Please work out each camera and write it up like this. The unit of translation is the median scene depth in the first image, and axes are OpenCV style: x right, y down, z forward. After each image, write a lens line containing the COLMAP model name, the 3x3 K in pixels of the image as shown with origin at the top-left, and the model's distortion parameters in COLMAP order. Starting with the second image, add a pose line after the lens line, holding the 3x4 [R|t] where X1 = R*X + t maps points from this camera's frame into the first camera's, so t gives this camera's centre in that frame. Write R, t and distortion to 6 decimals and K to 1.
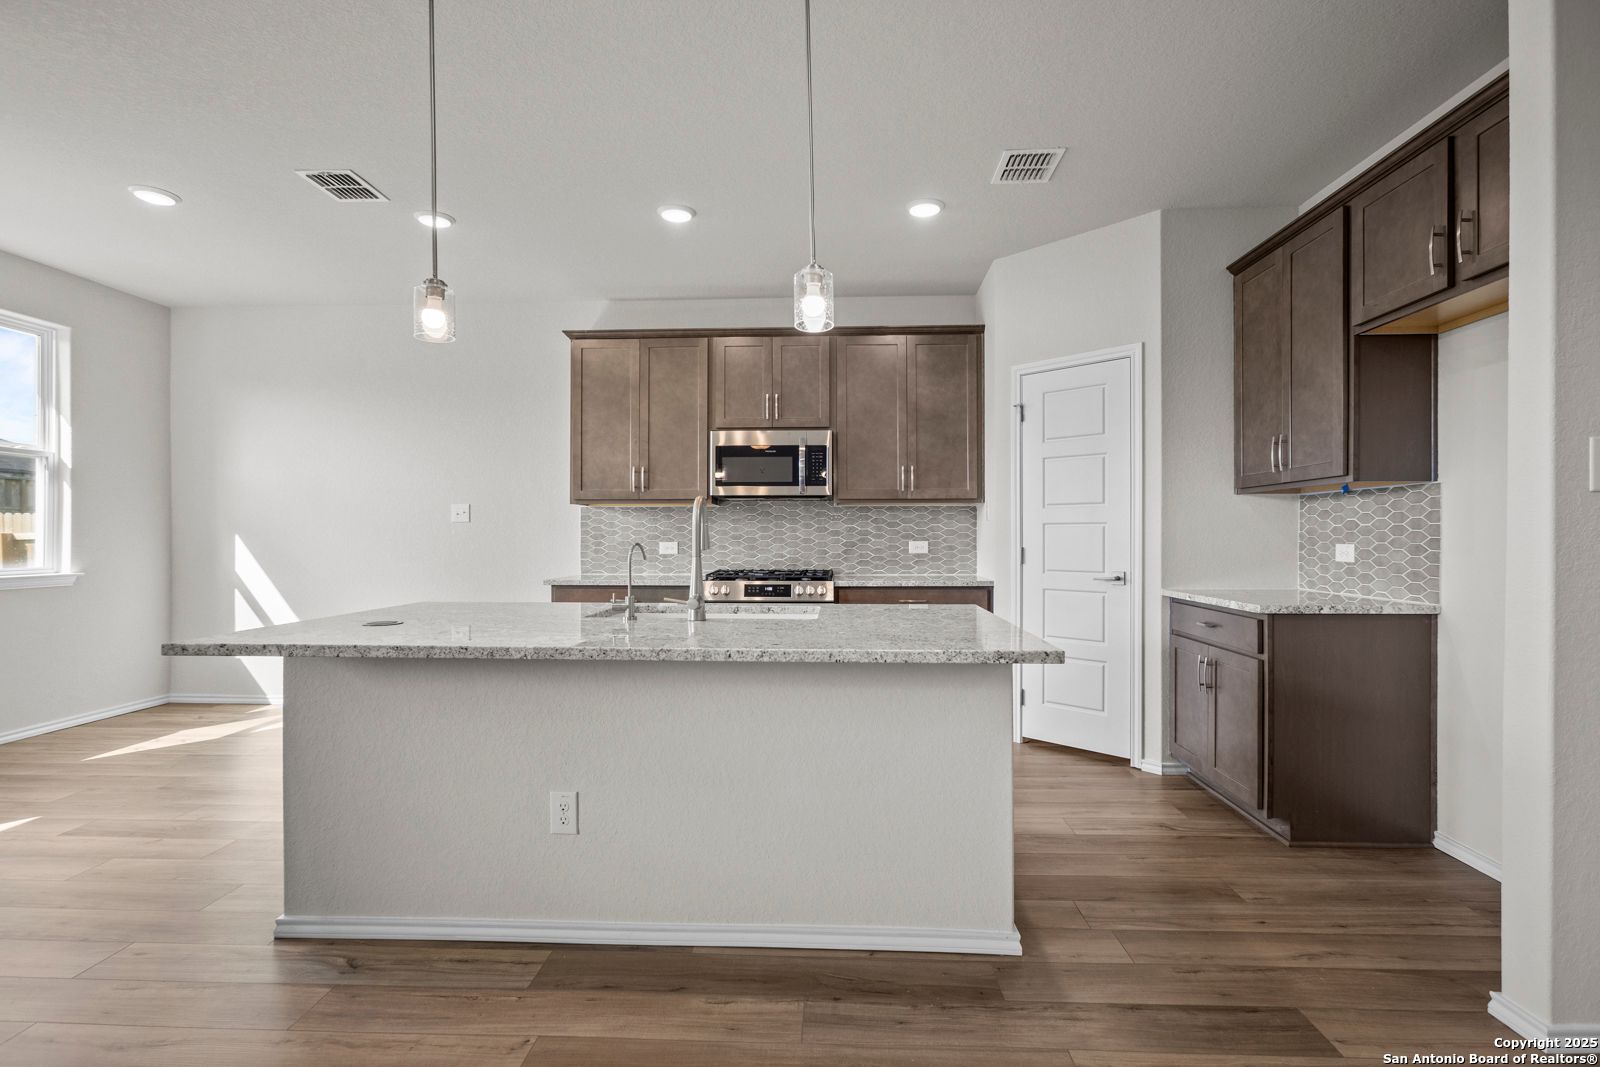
lens RADIAL K [[773.2, 0, 805.9], [0, 773.2, 536.5], [0, 0, 1]] dist [-0.004758, 0.000420]
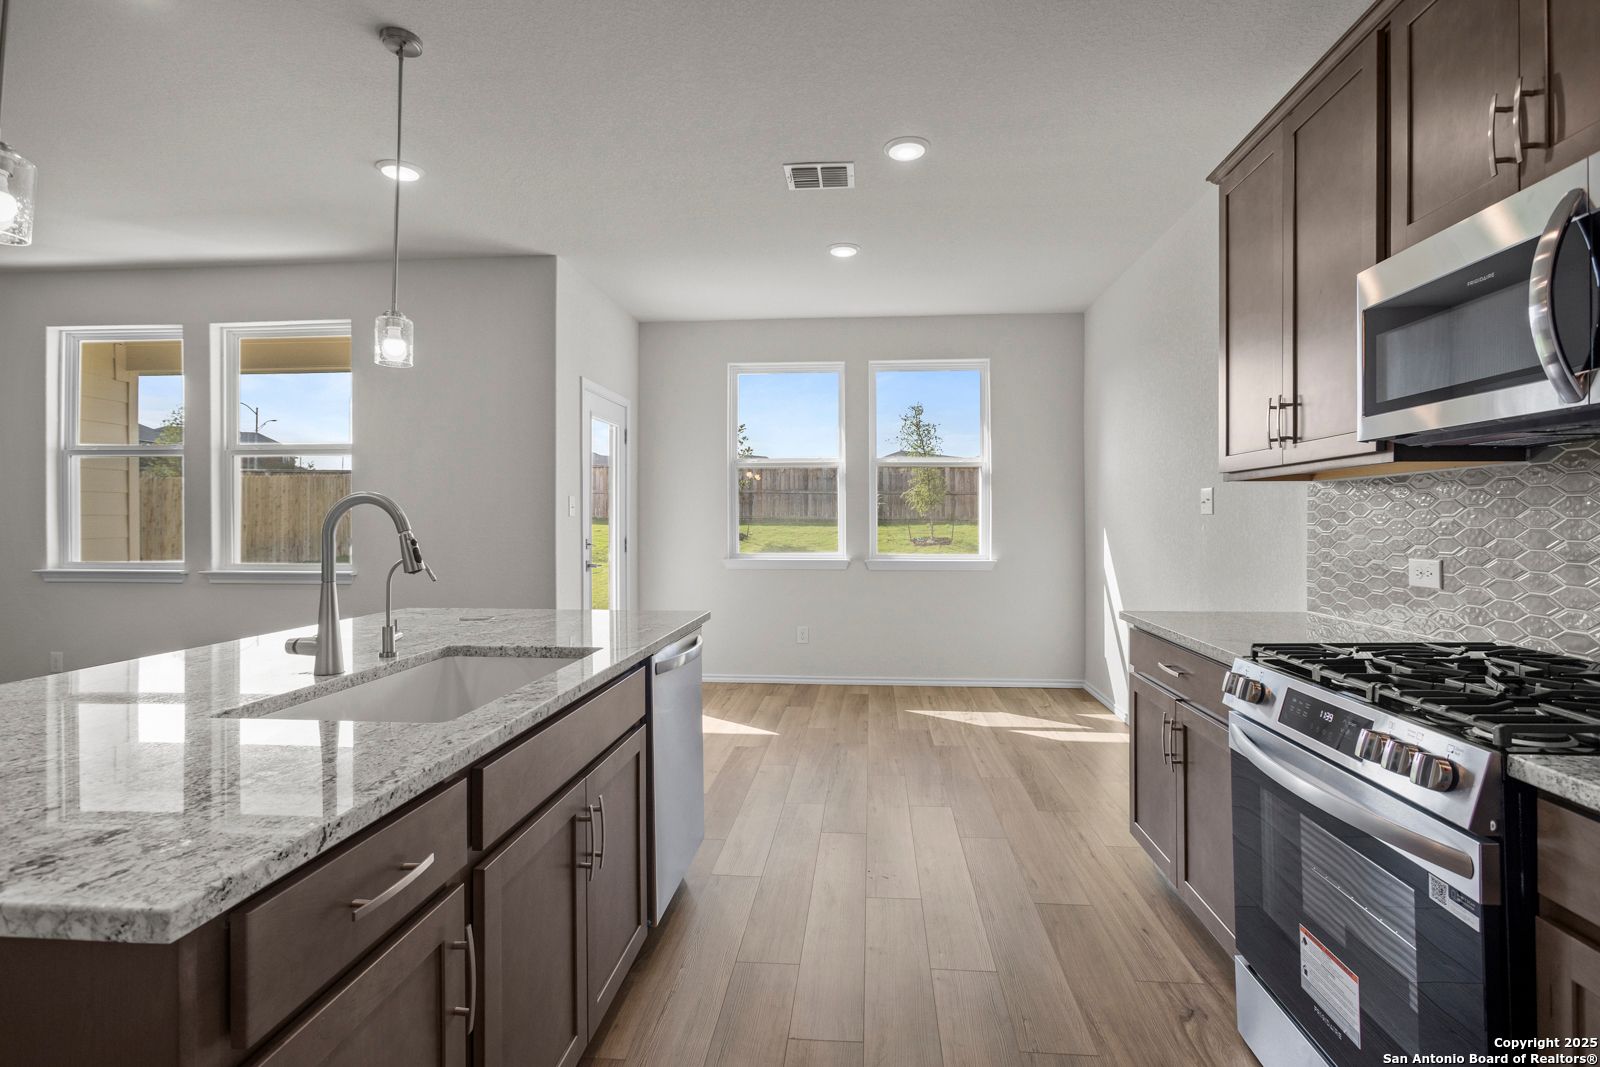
lens RADIAL K [[773.2, 0, 811.8], [0, 773.2, 522.9], [0, 0, 1]] dist [-0.004758, 0.000420]
pose [[-0.037020, 0.001598, -0.999313, 0.269098], [-0.001550, 0.999997, 0.001656, -0.013261], [0.999313, 0.001610, -0.037018, 0.743143]]
